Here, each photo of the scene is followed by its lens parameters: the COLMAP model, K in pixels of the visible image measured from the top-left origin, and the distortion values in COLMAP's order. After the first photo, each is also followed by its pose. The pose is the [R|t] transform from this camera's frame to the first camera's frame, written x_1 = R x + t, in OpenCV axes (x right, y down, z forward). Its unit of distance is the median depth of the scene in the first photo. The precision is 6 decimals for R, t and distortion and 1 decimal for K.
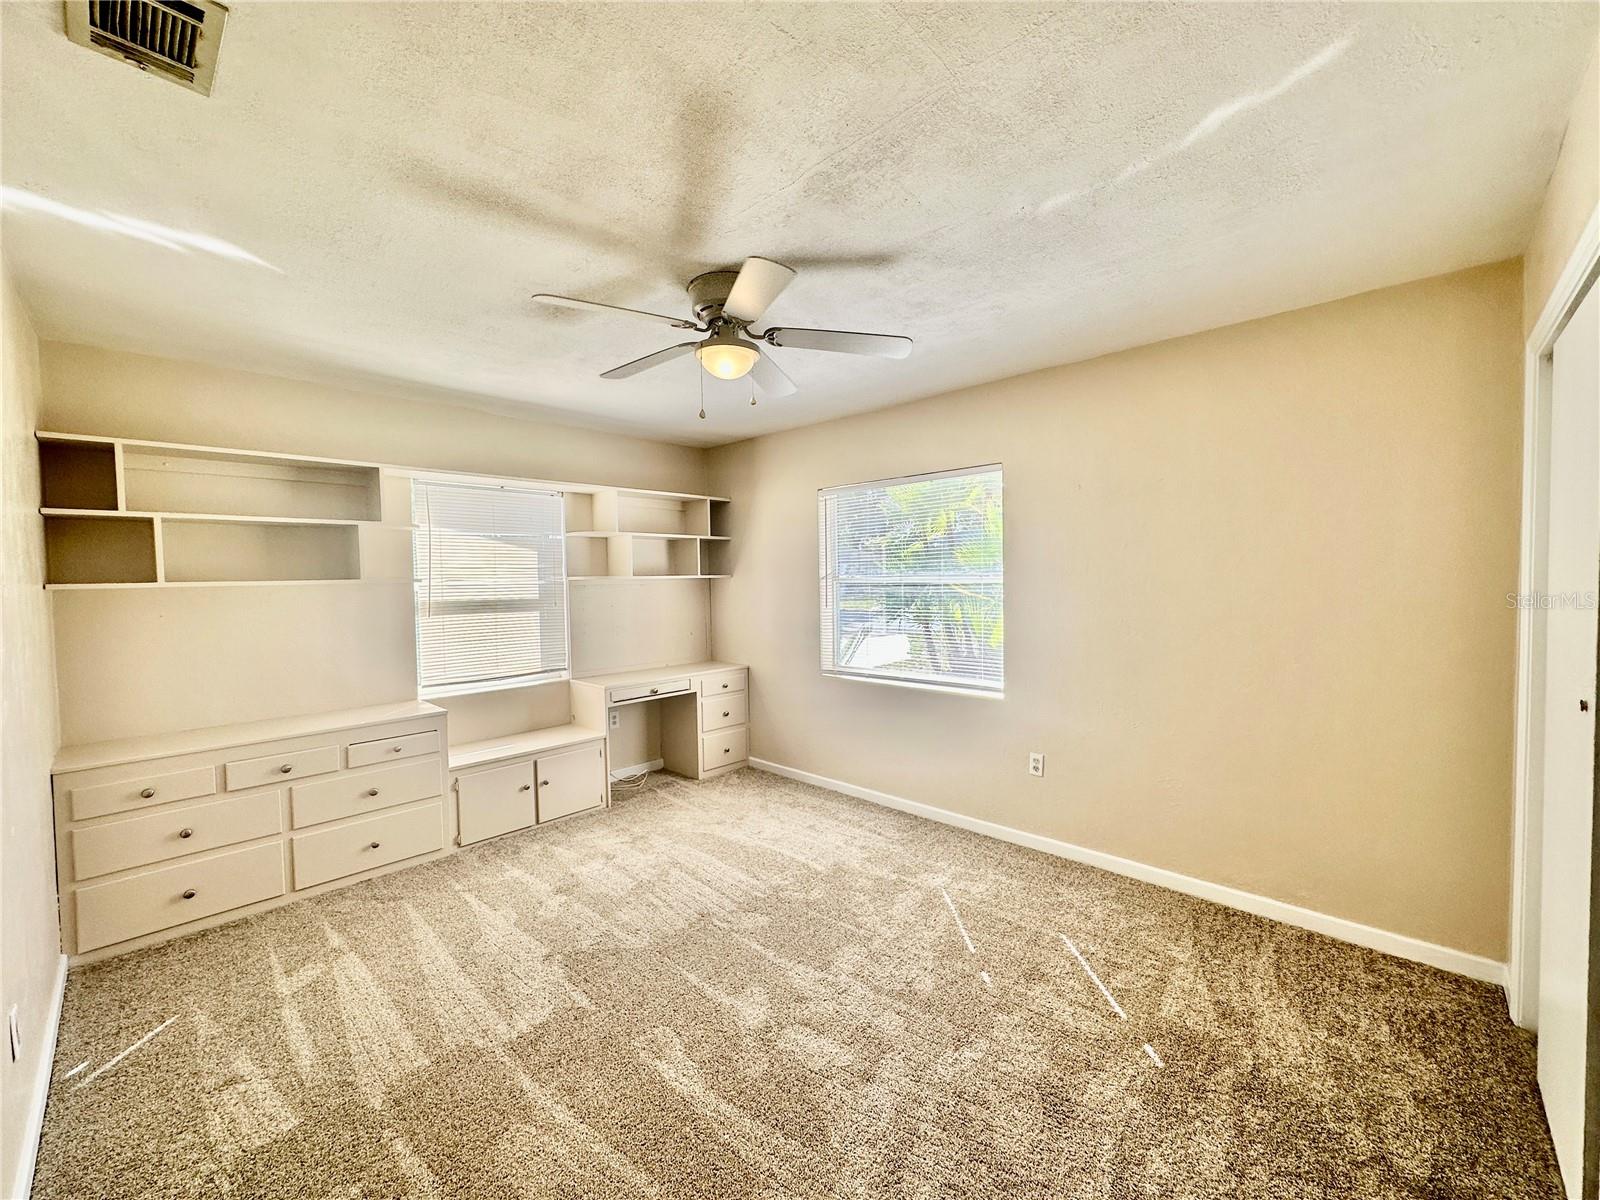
lens RADIAL K [[637.7, 0, 799.3], [0, 637.7, 604.8], [0, 0, 1]] dist [-0.004204, 0.001333]
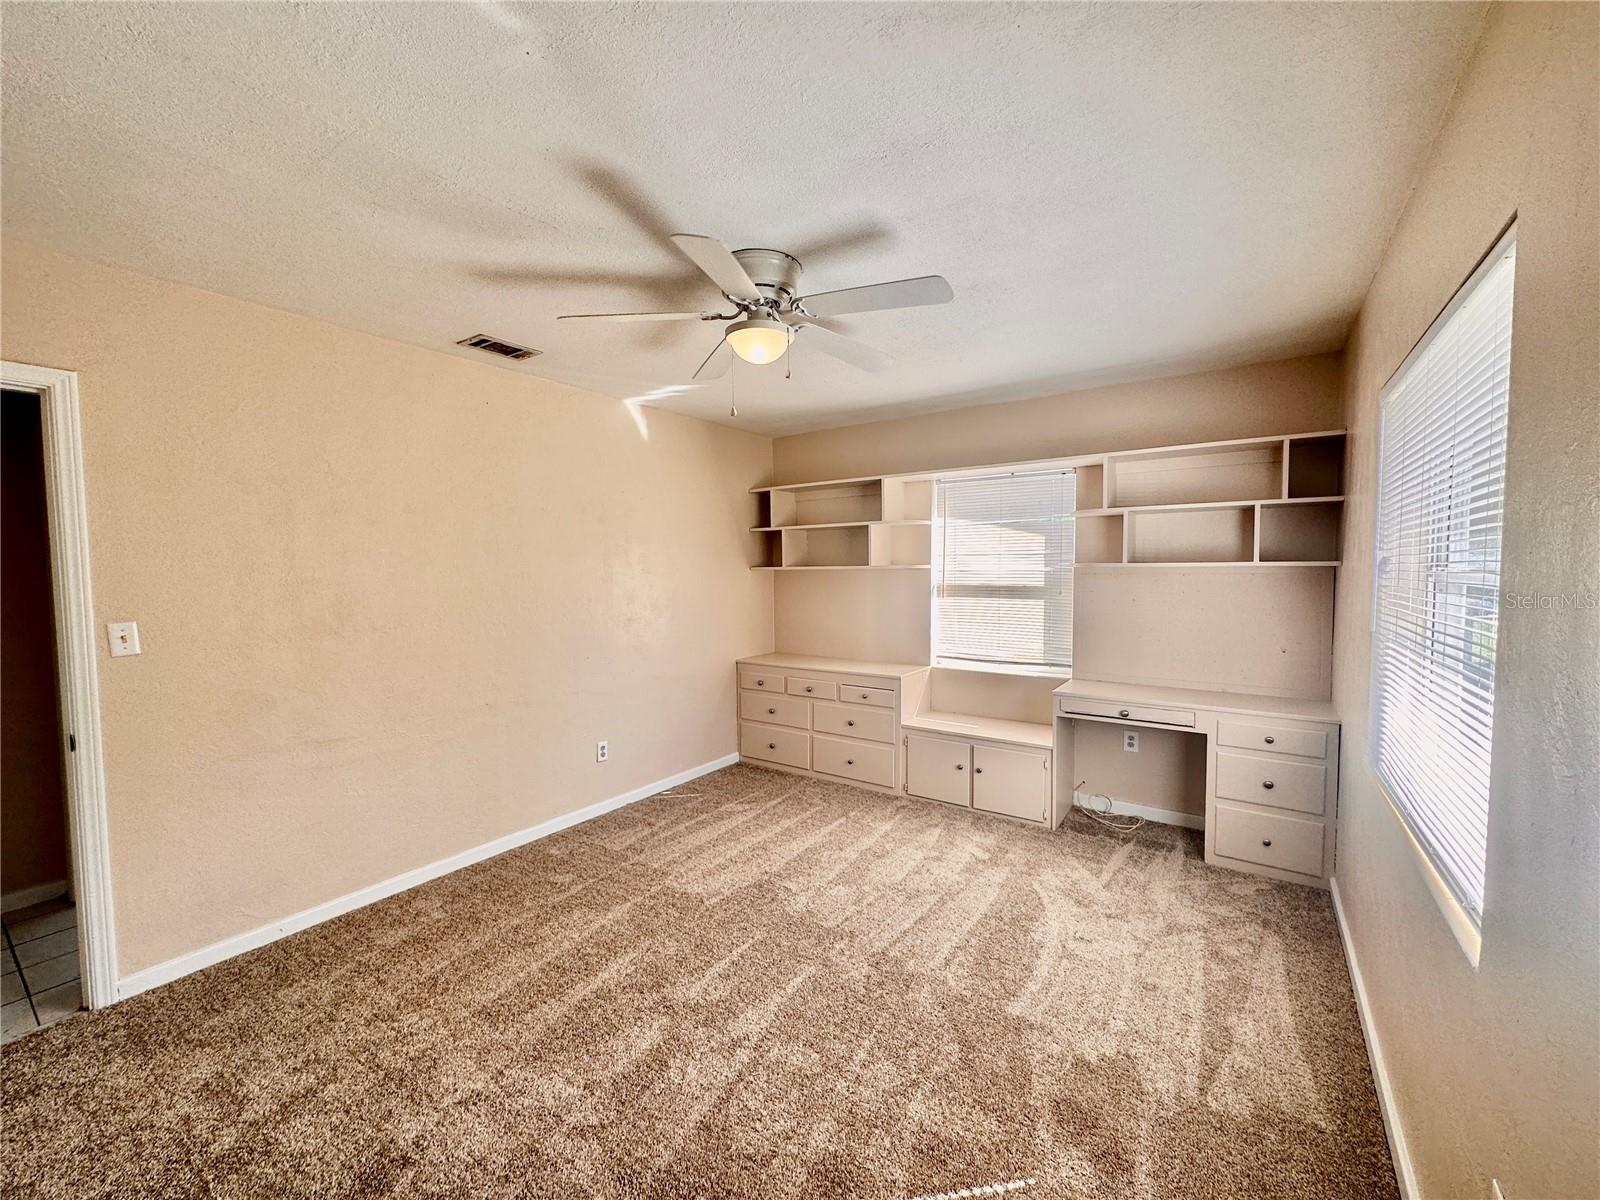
lens RADIAL K [[637.7, 0, 795.0], [0, 637.7, 604.5], [0, 0, 1]] dist [-0.004204, 0.001333]
pose [[0.147356, 0.071057, -0.986528, 0.529986], [-0.038949, 0.997059, 0.065997, -0.035061], [0.988316, 0.028699, 0.149690, 0.564563]]
